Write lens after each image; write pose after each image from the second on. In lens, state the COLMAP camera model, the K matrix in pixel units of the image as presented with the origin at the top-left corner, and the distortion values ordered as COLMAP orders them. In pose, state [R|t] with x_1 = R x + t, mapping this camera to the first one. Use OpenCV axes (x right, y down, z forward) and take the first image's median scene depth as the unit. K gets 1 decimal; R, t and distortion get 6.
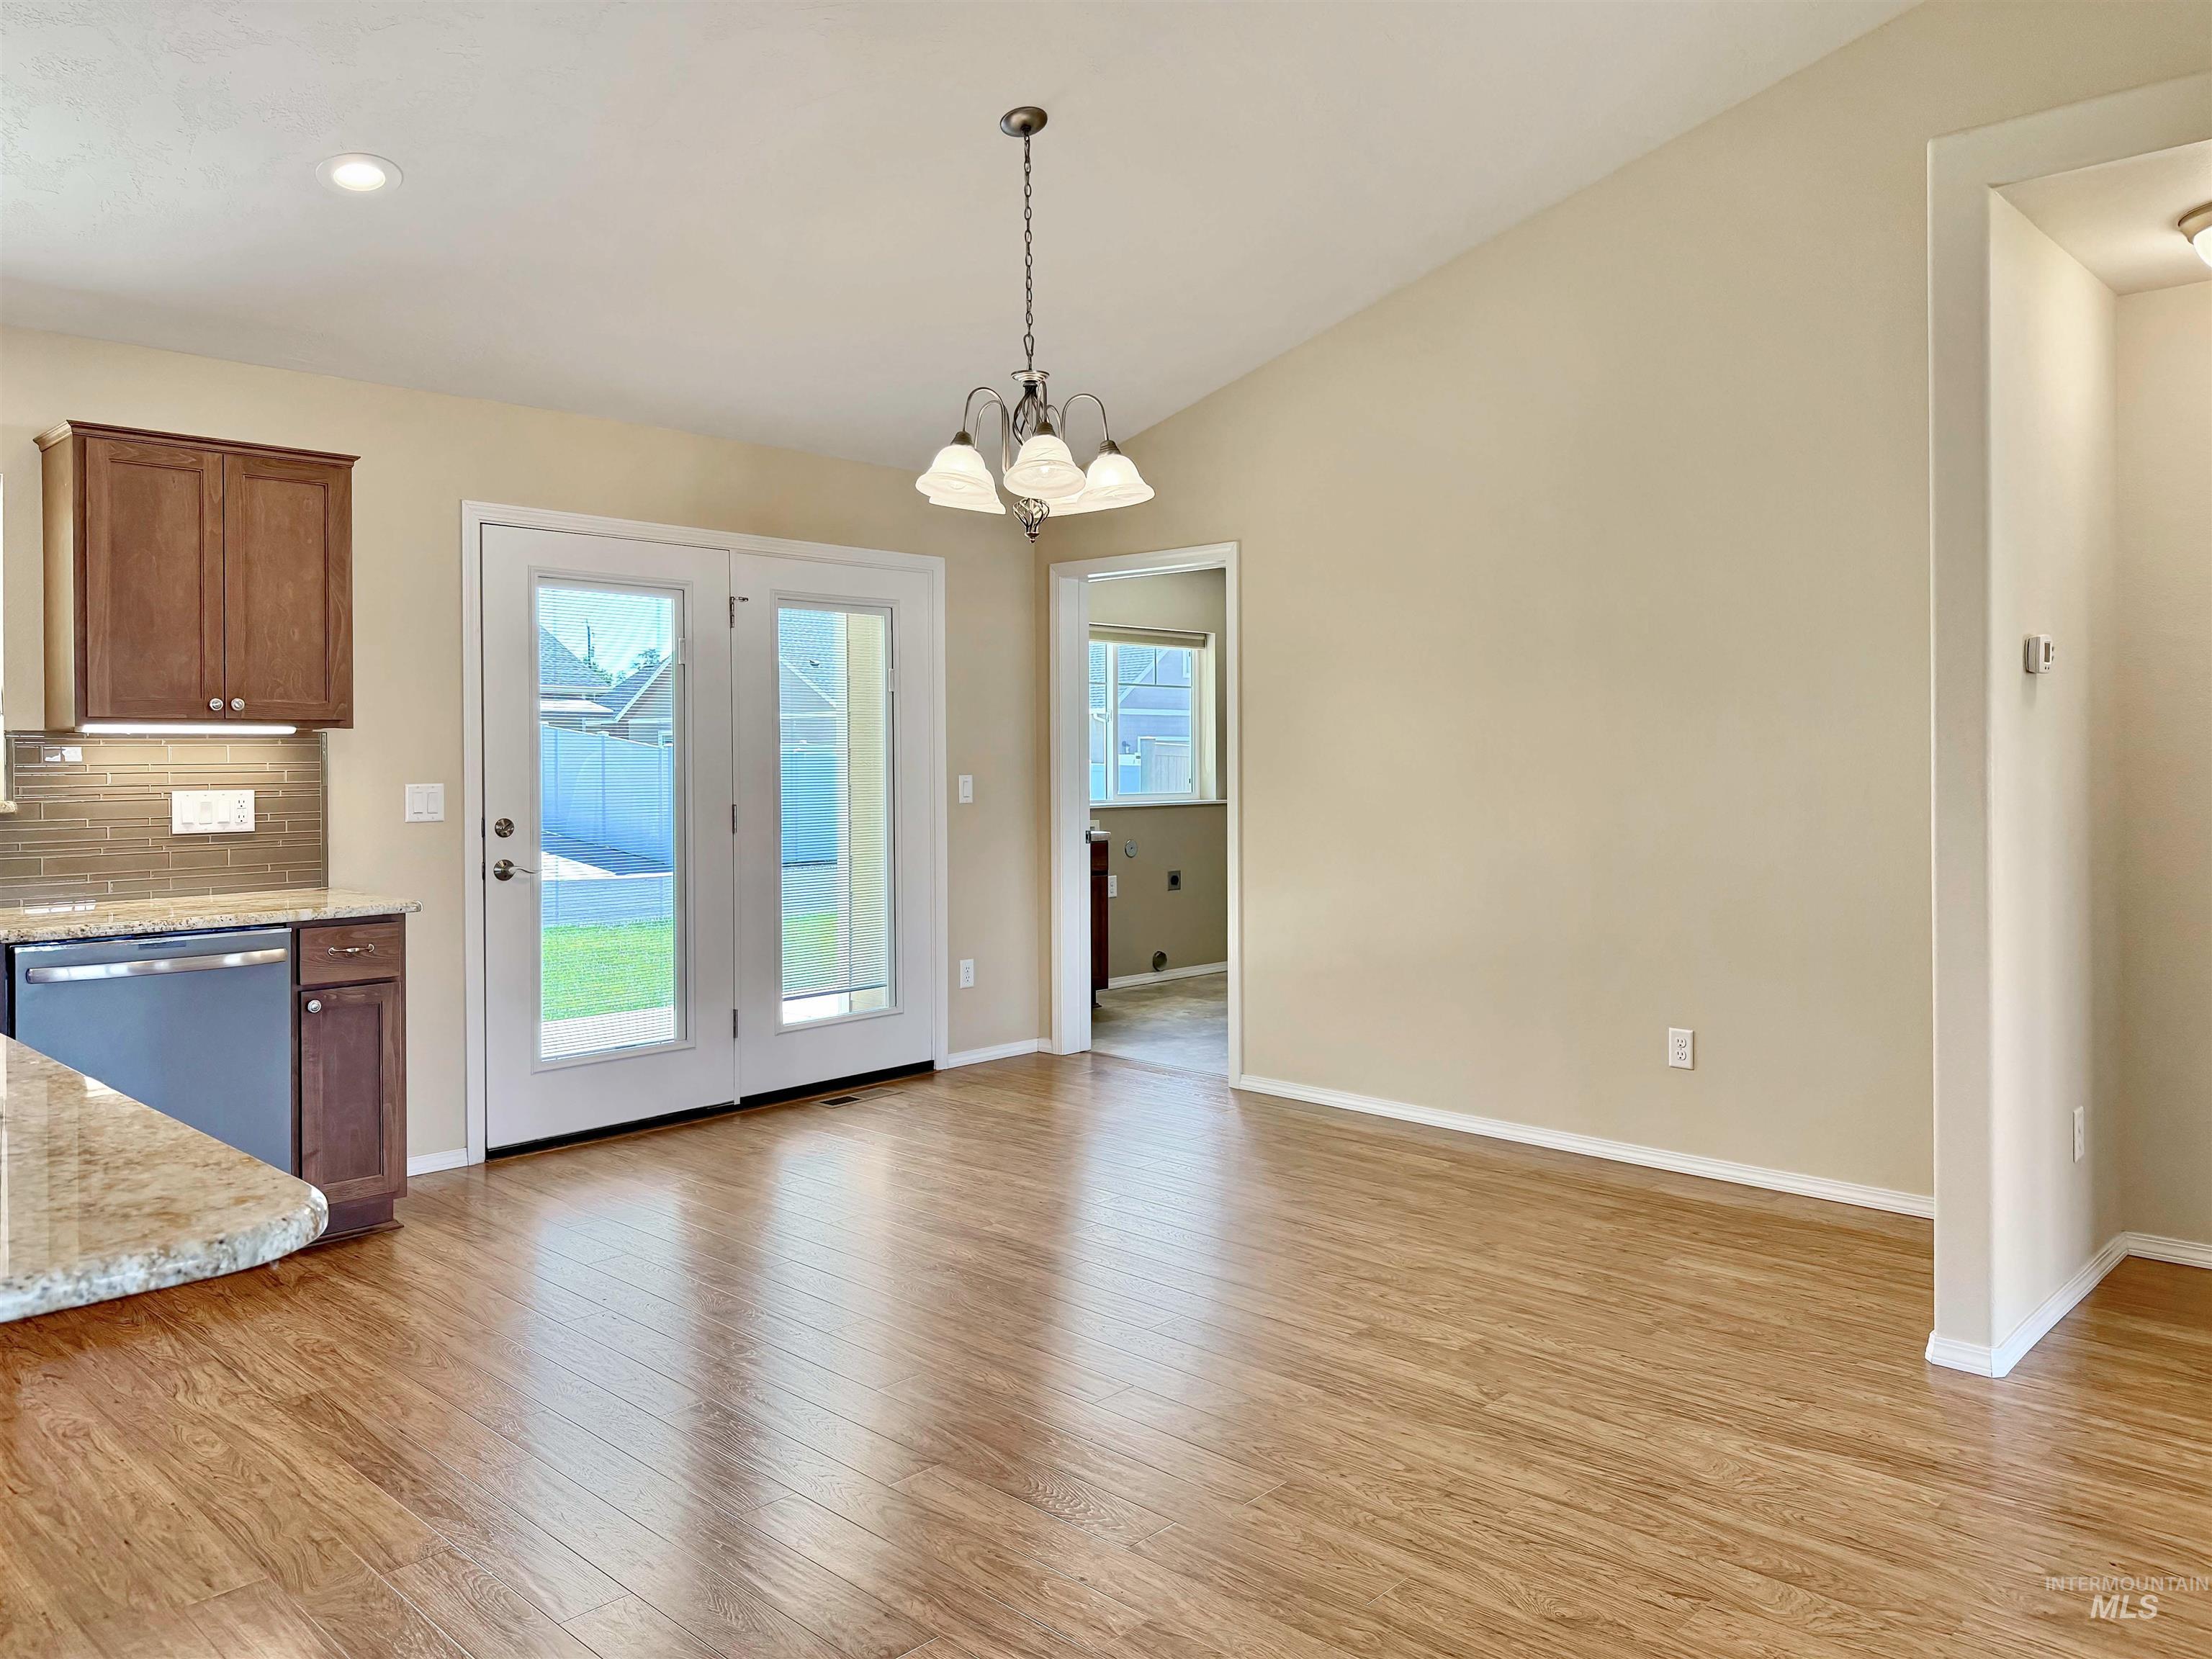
lens RADIAL K [[1574.4, 0, 1108.3], [0, 1574.4, 774.5], [0, 0, 1]] dist [0.072199, -0.088590]
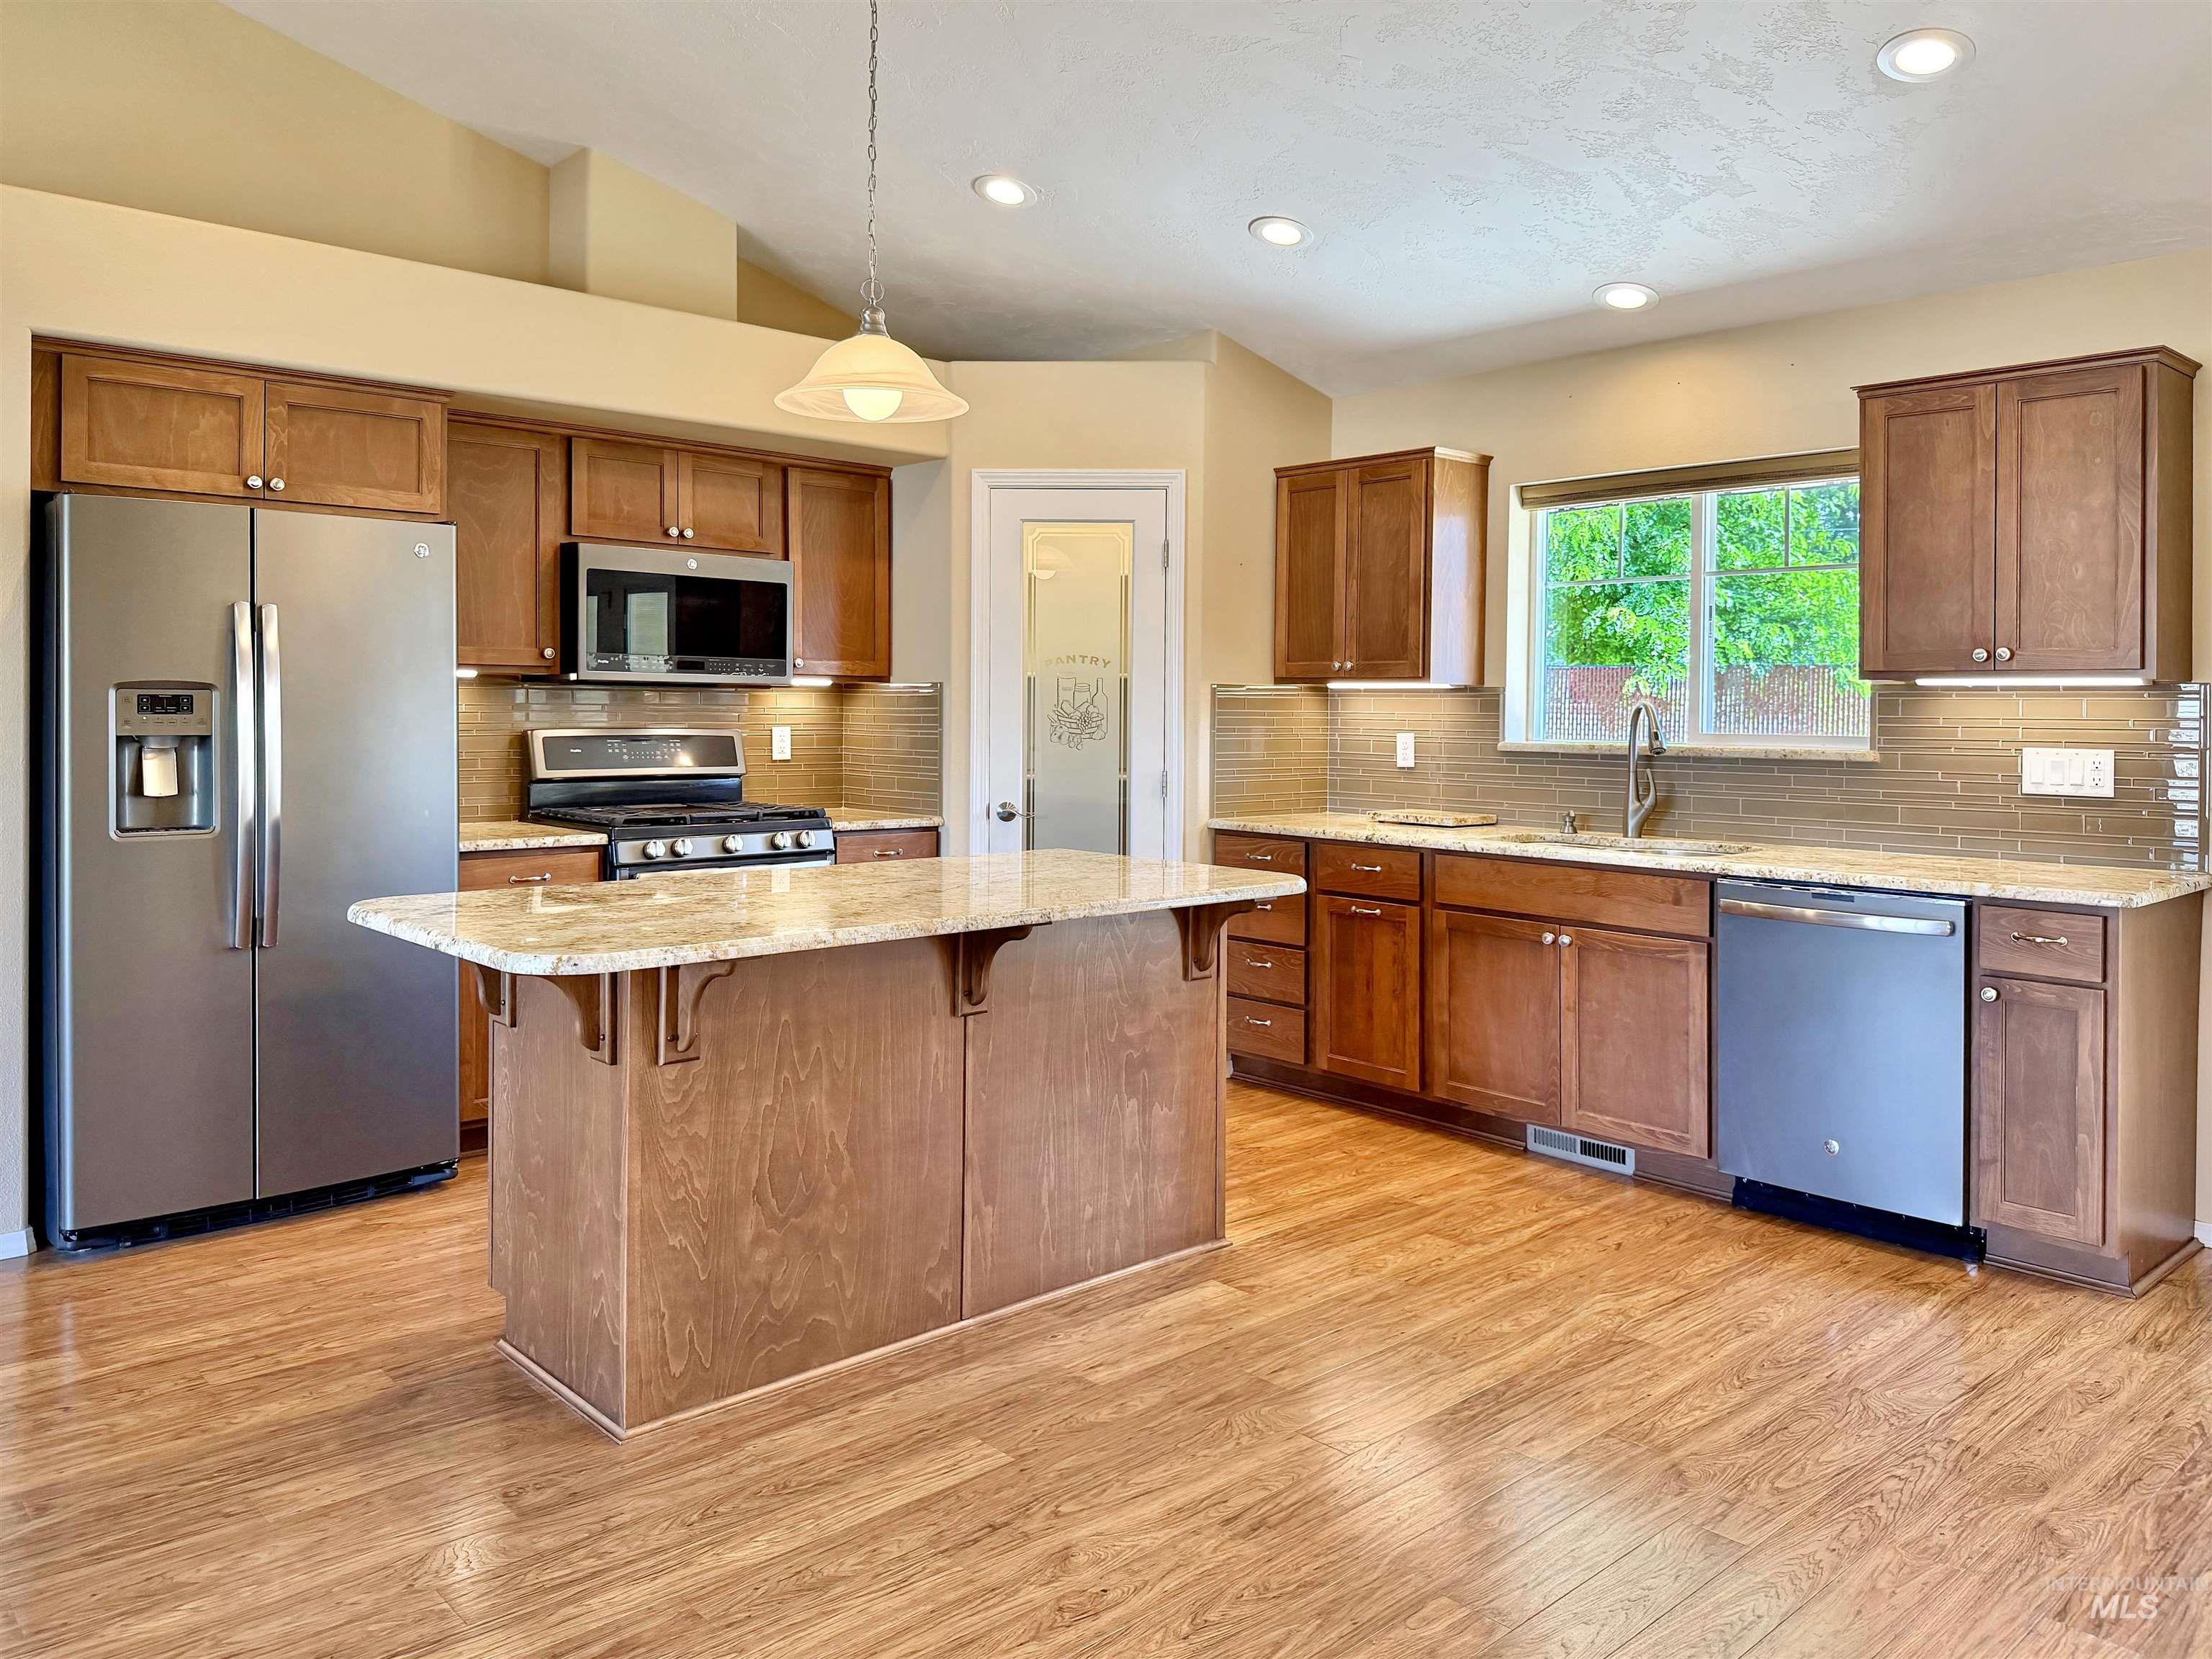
lens RADIAL K [[1594.9, 0, 1116.0], [0, 1594.9, 718.0], [0, 0, 1]] dist [0.040913, -0.045359]
pose [[-0.059330, 0.012648, -0.998158, 0.403412], [-0.016011, 0.999779, 0.013620, -0.011780], [0.998110, 0.016789, -0.059115, 0.547864]]
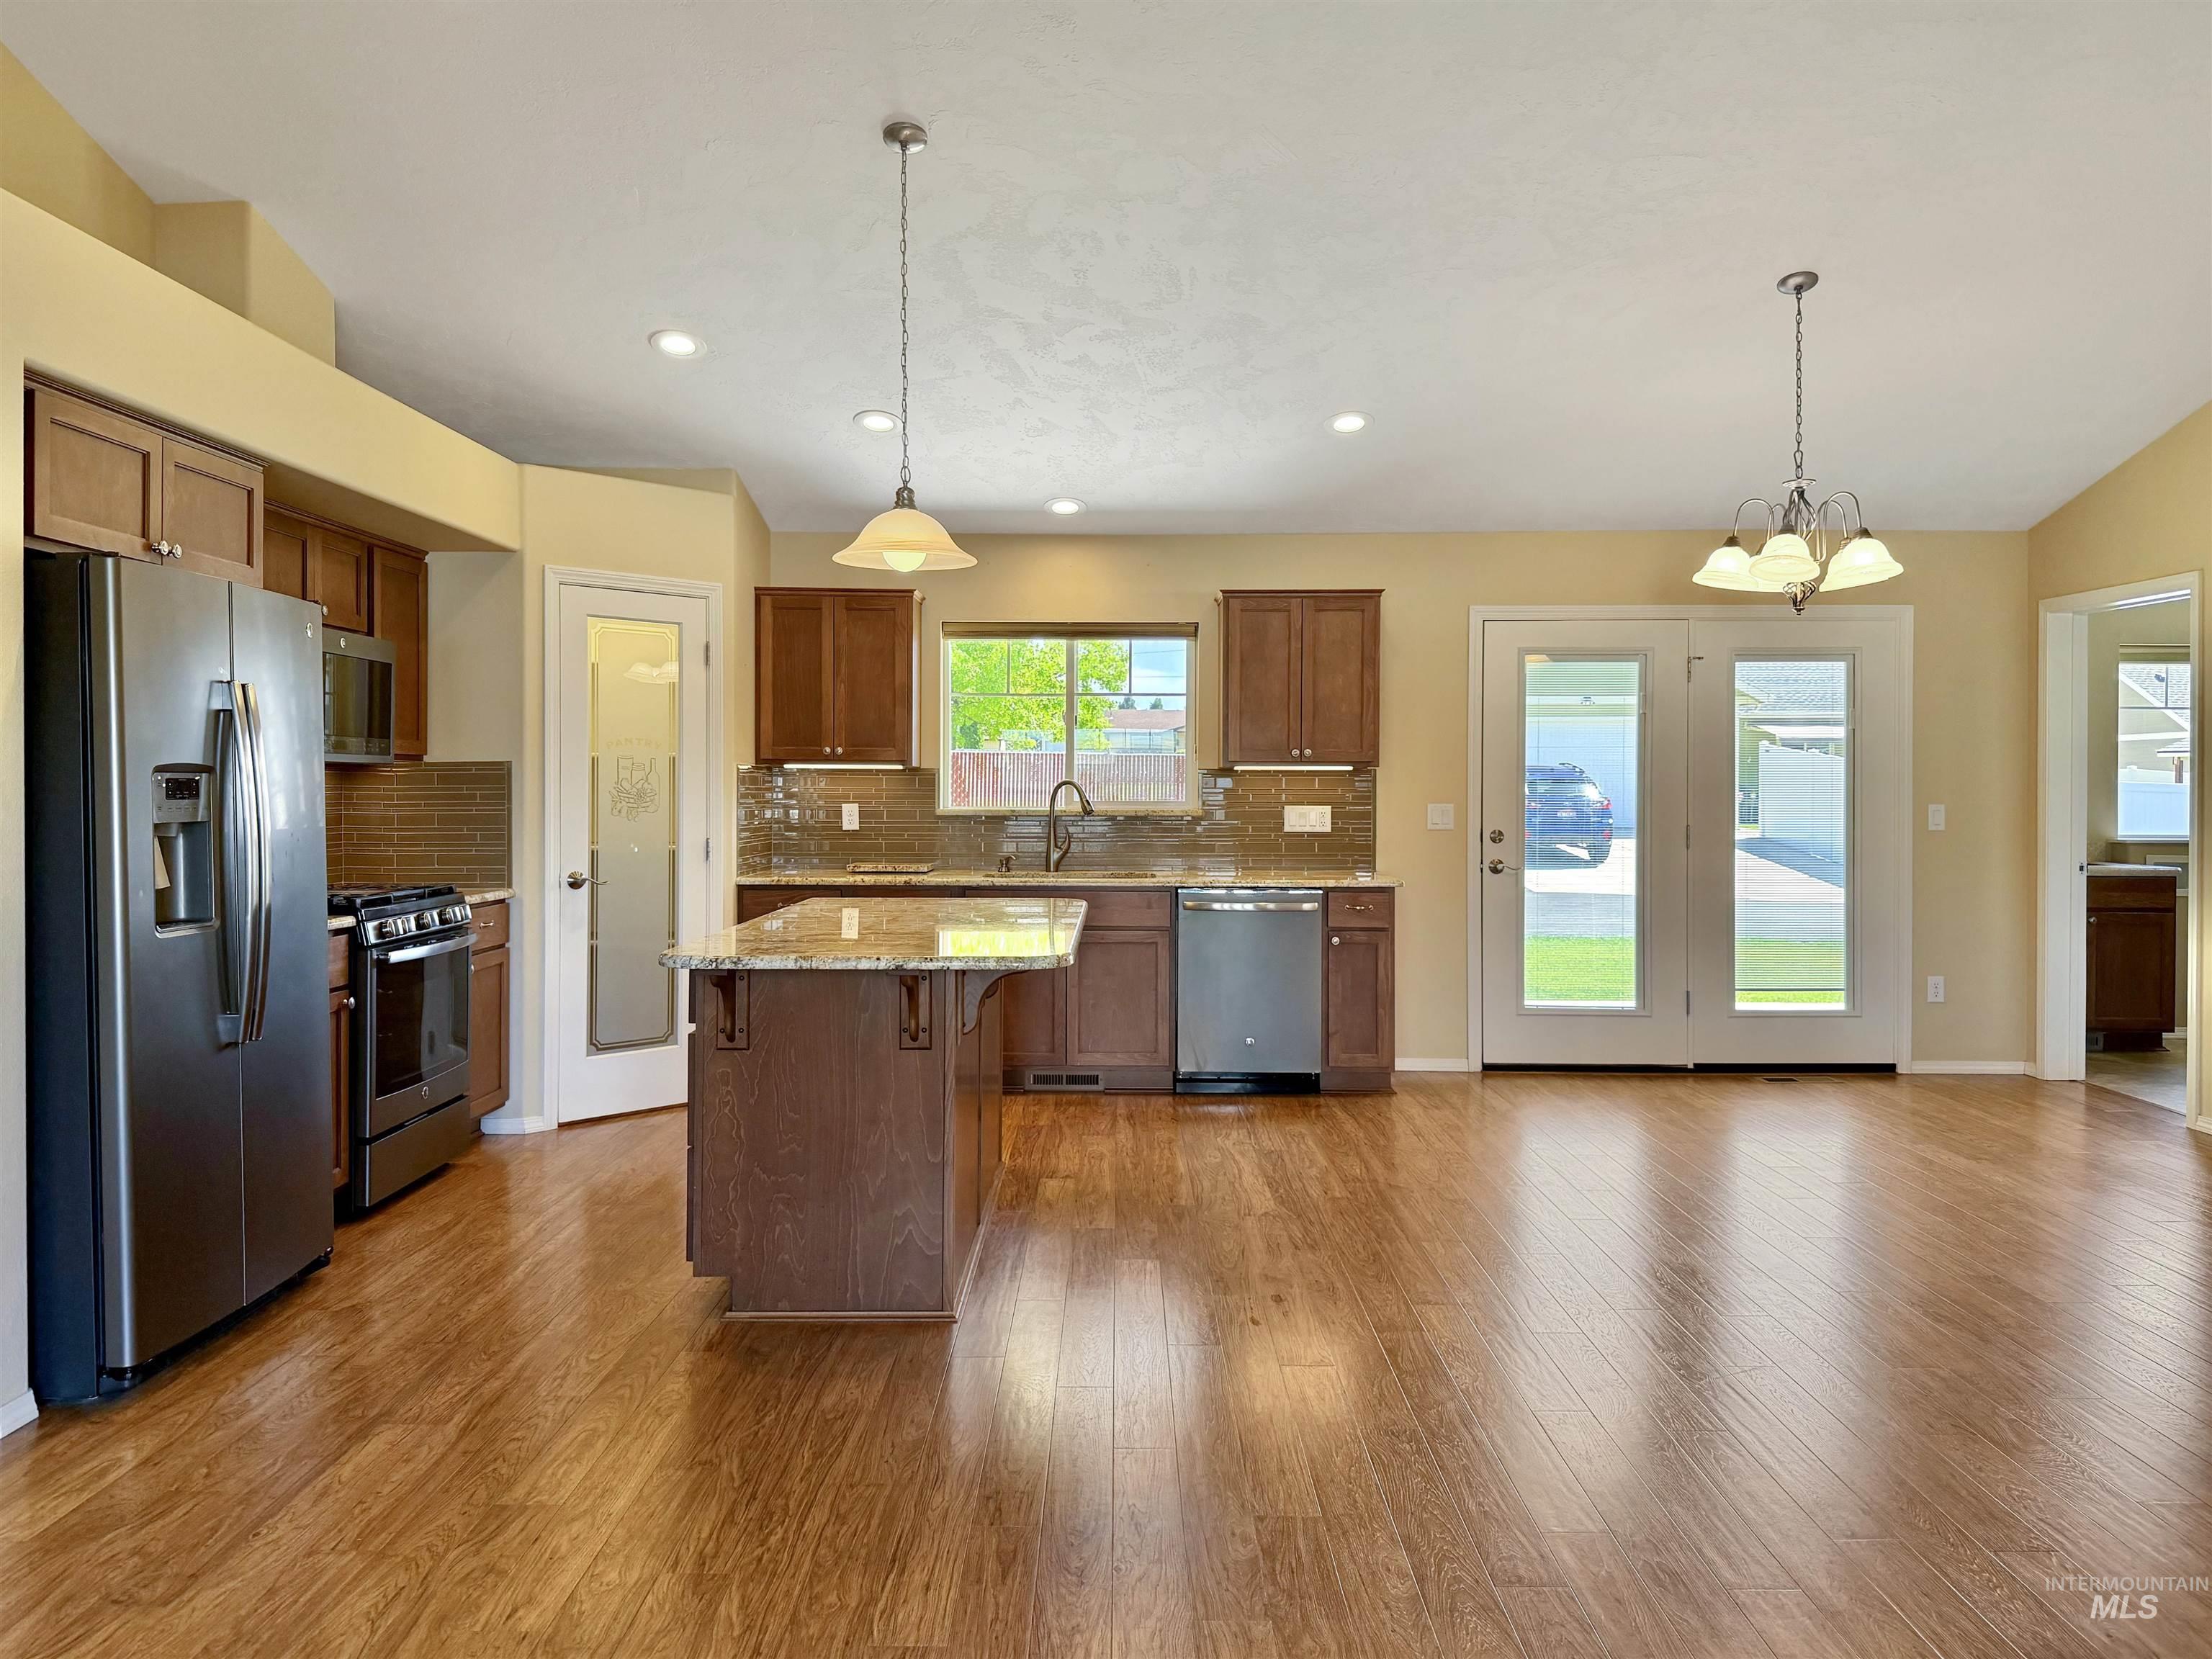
lens RADIAL K [[1574.4, 0, 1108.3], [0, 1574.4, 774.5], [0, 0, 1]] dist [0.072199, -0.088590]
pose [[0.692756, 0.002048, -0.721169, 0.465680], [-0.013429, 0.999859, -0.010061, -0.002644], [0.721047, 0.016654, 0.692686, -0.251369]]
